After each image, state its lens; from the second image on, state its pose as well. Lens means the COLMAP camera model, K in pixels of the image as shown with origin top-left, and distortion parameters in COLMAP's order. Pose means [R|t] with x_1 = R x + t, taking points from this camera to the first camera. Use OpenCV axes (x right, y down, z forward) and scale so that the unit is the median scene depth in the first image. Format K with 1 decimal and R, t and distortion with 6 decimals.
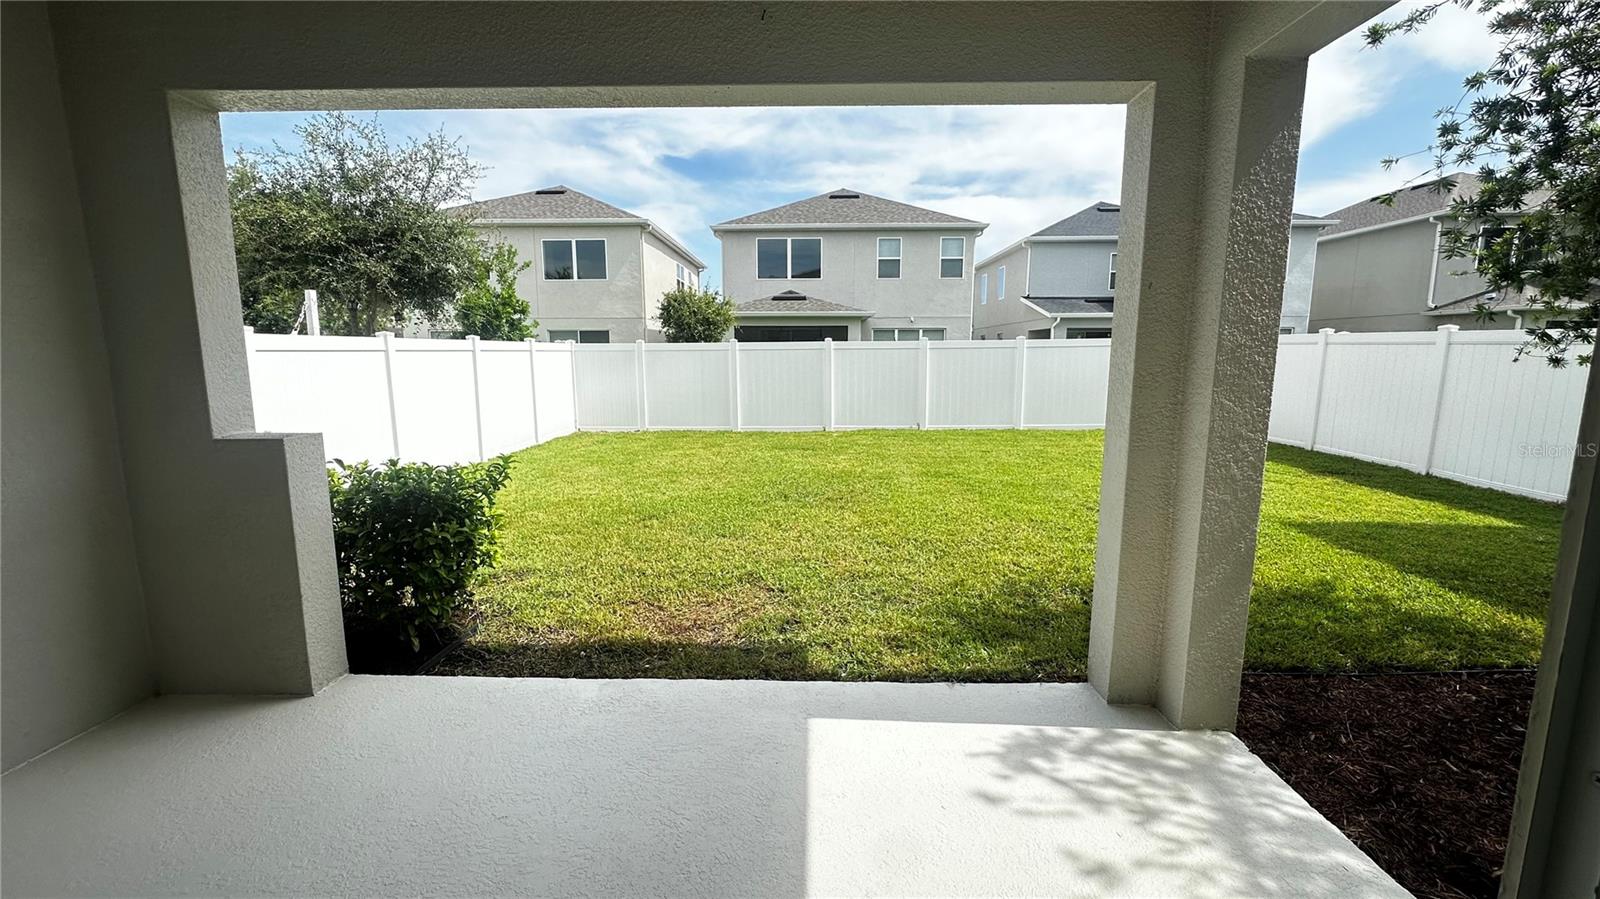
lens RADIAL K [[646.8, 0, 800.0], [0, 646.8, 449.5], [0, 0, 1]] dist [-0.002334, -0.000078]
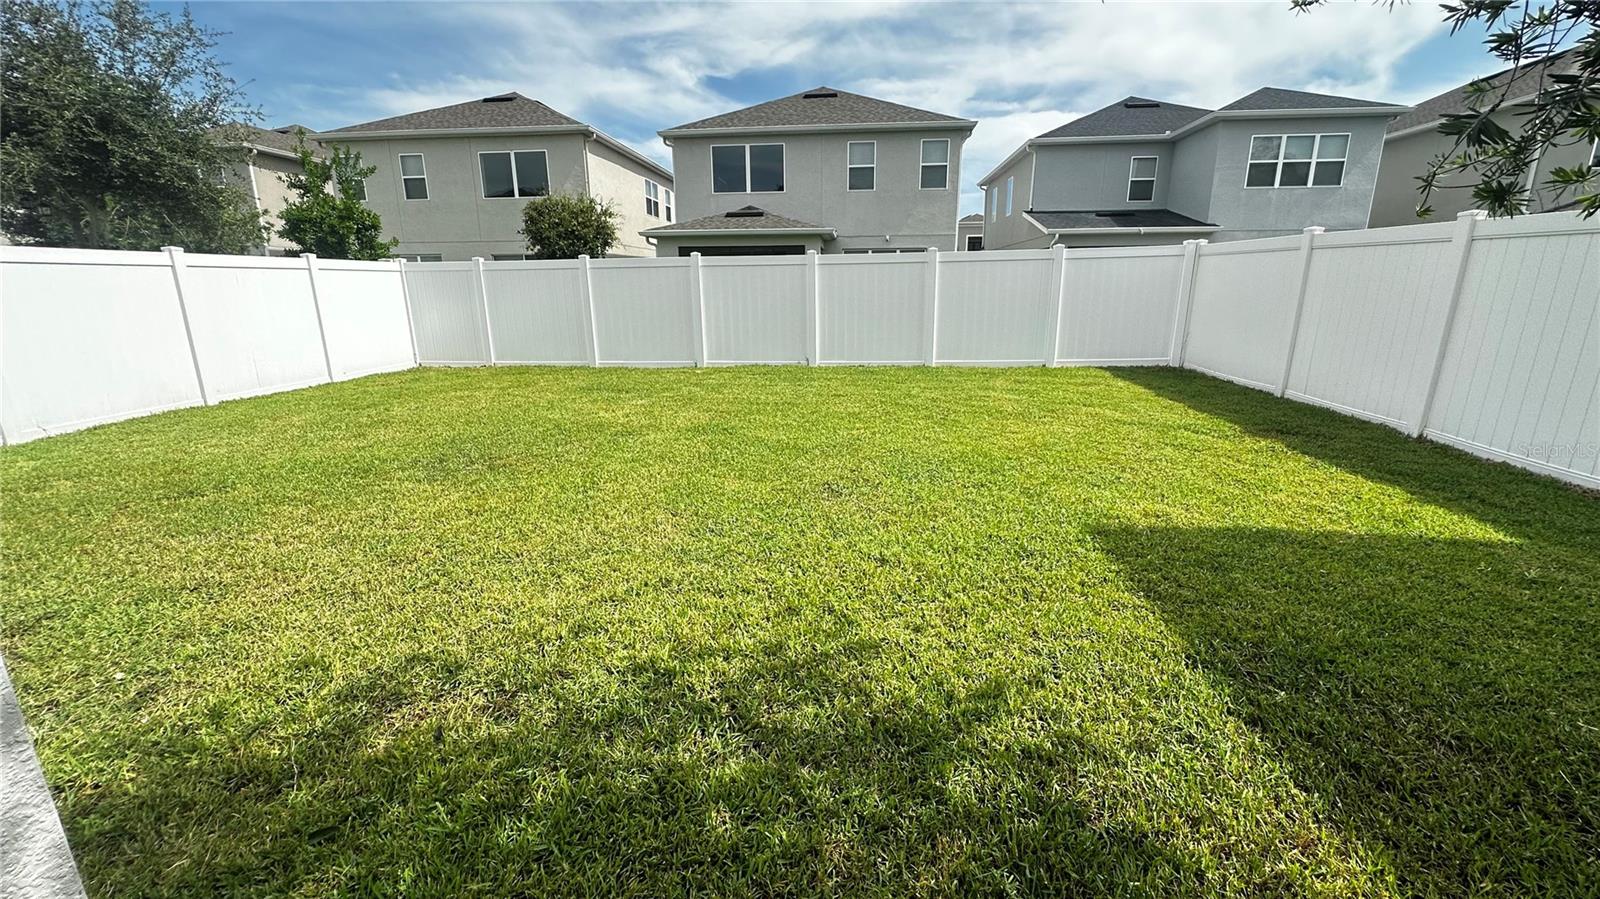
lens RADIAL K [[653.1, 0, 801.2], [0, 653.1, 440.0], [0, 0, 1]] dist [-0.010476, 0.000190]
pose [[0.997343, 0.011836, -0.071885, 0.333544], [-0.005611, 0.996263, 0.086184, -0.011682], [0.072636, -0.085551, 0.993683, 0.246859]]
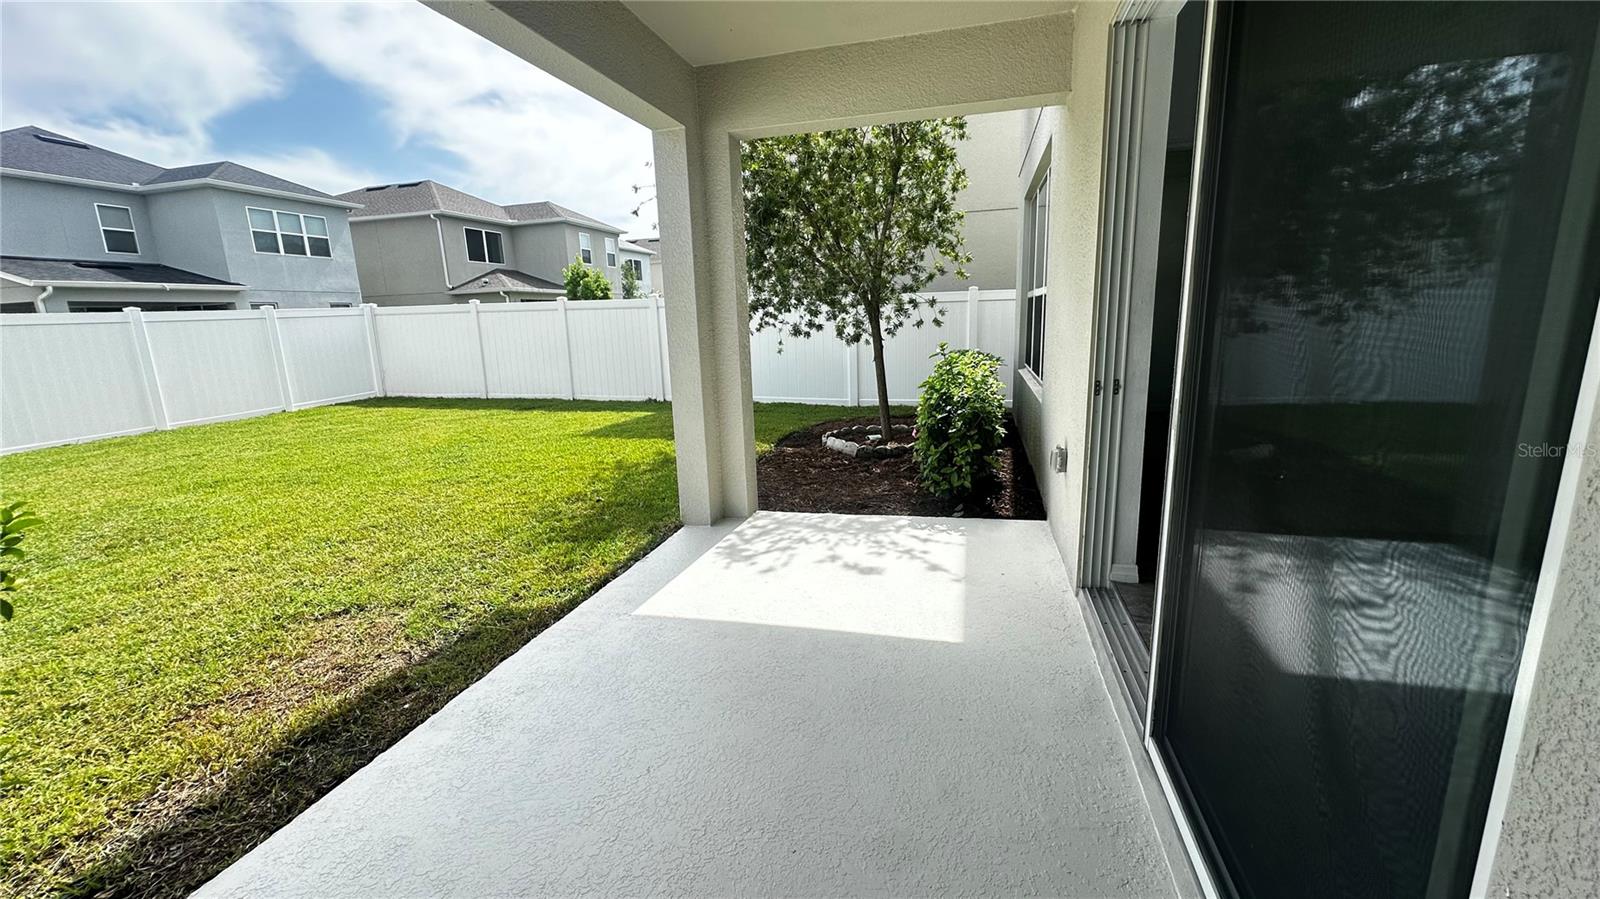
lens RADIAL K [[643.7, 0, 802.4], [0, 643.7, 451.4], [0, 0, 1]] dist [-0.002589, -0.000016]
pose [[0.234870, -0.209587, 0.949162, -0.296066], [0.176847, 0.969394, 0.170294, -0.003760], [-0.955804, 0.127860, 0.264747, 0.112005]]
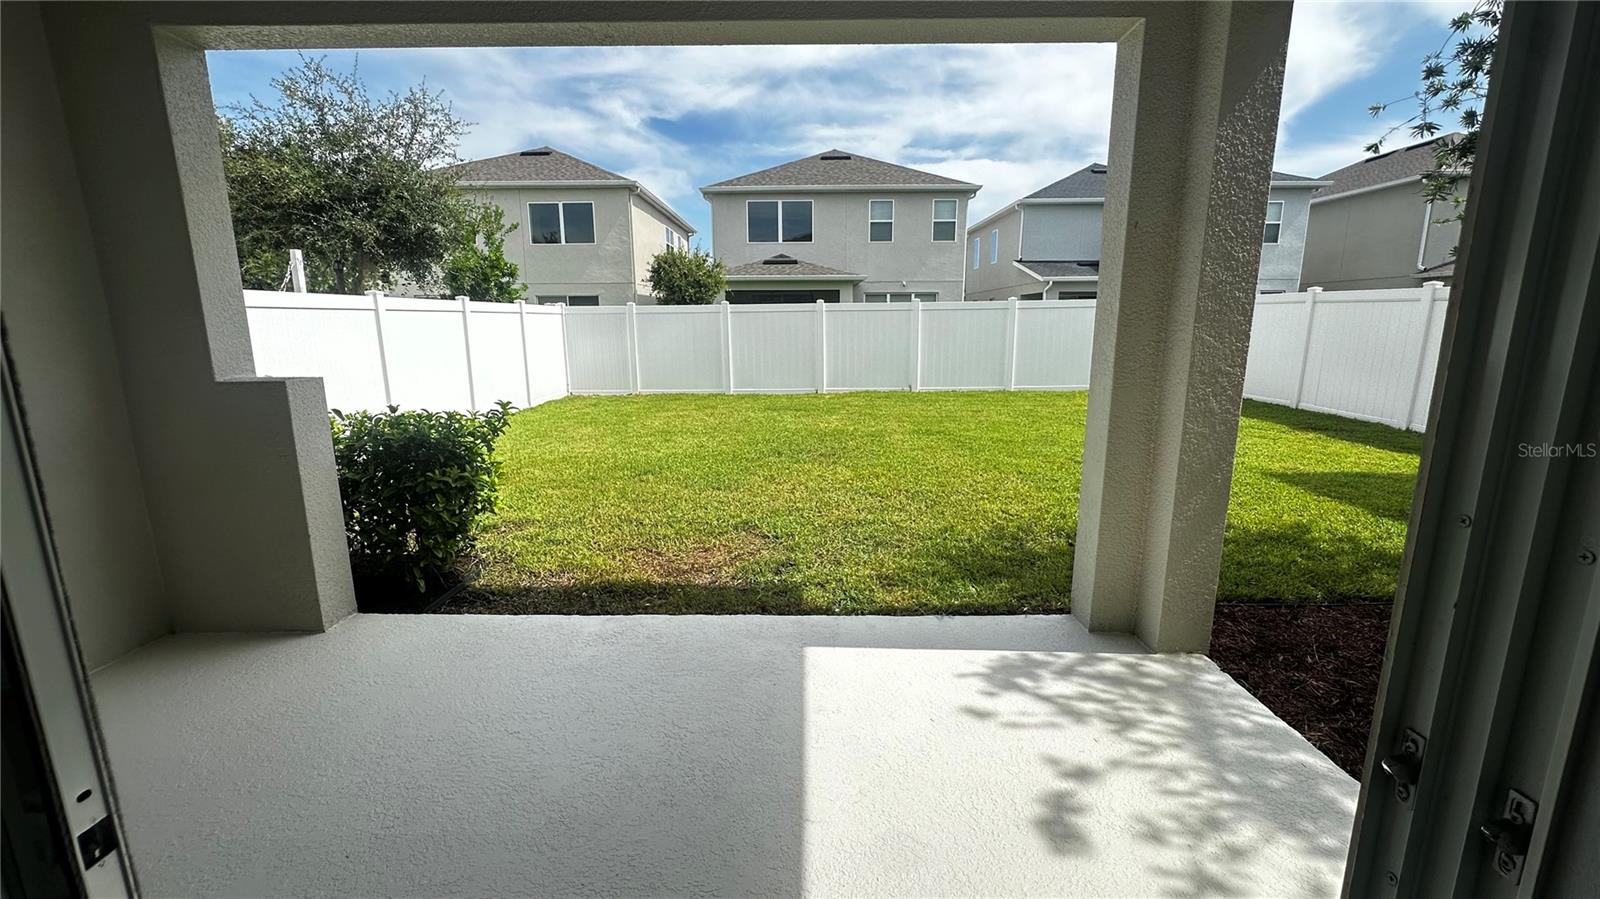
lens RADIAL K [[646.8, 0, 800.0], [0, 646.8, 449.5], [0, 0, 1]] dist [-0.002334, -0.000078]
pose [[0.999904, -0.006375, 0.012271, -0.001313], [0.005782, 0.998844, 0.047713, 0.014456], [-0.012561, -0.047637, 0.998786, -0.008904]]
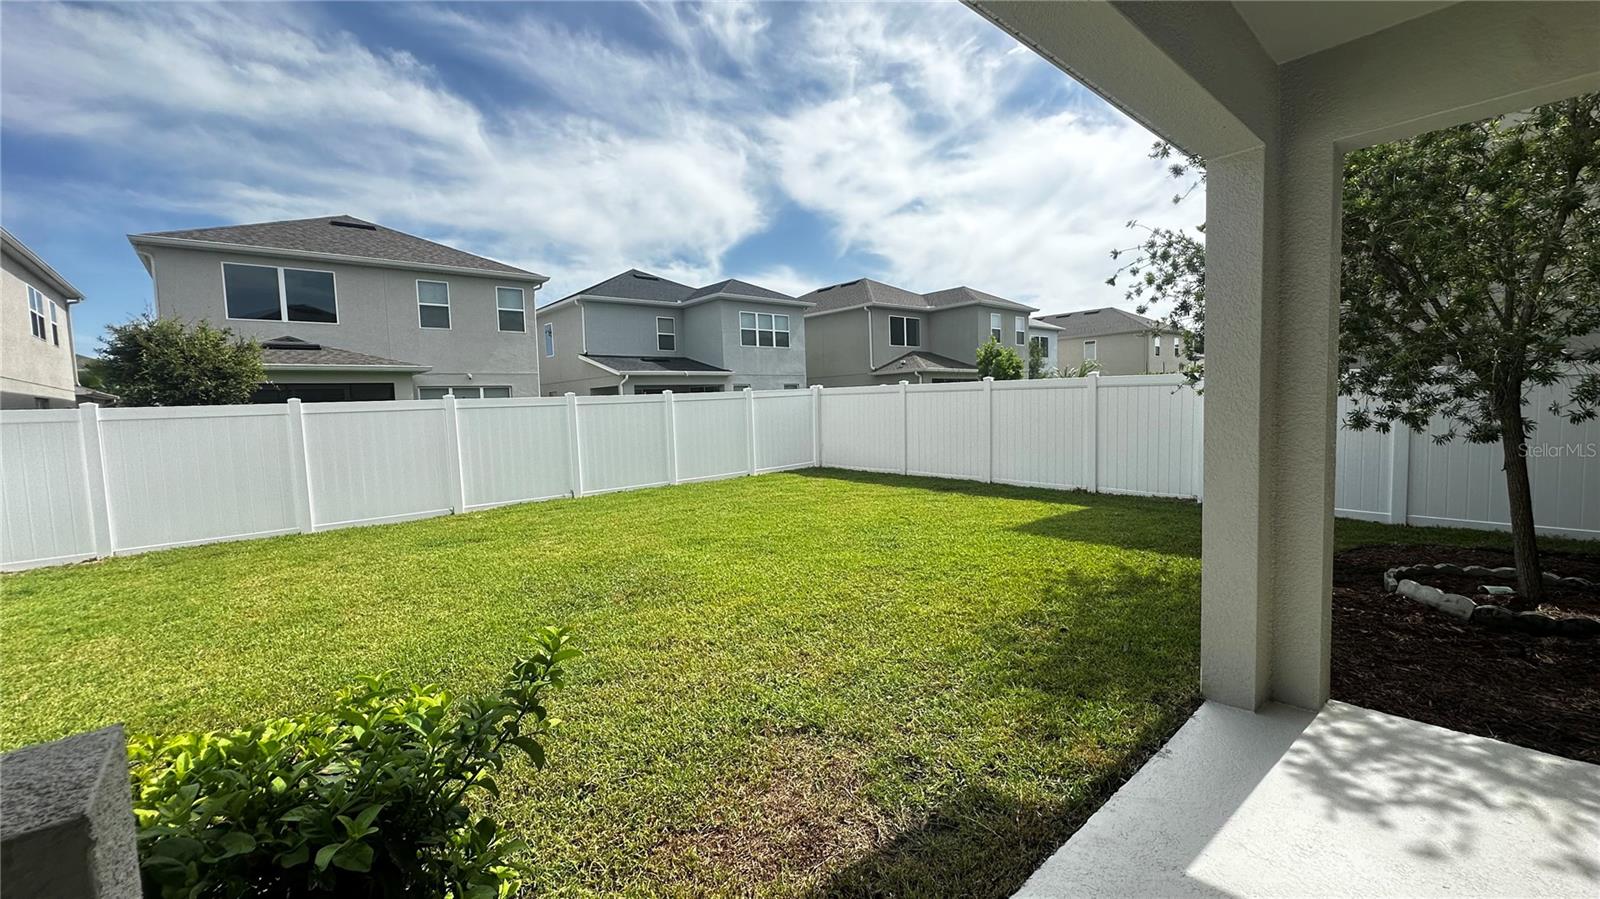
lens RADIAL K [[642.0, 0, 801.0], [0, 642.0, 449.2], [0, 0, 1]] dist [-0.002975, 0.000345]
pose [[0.734301, -0.070996, 0.675101, -0.238767], [0.132199, 0.990430, -0.039635, -0.029079], [-0.665827, 0.118352, 0.736659, 0.215840]]
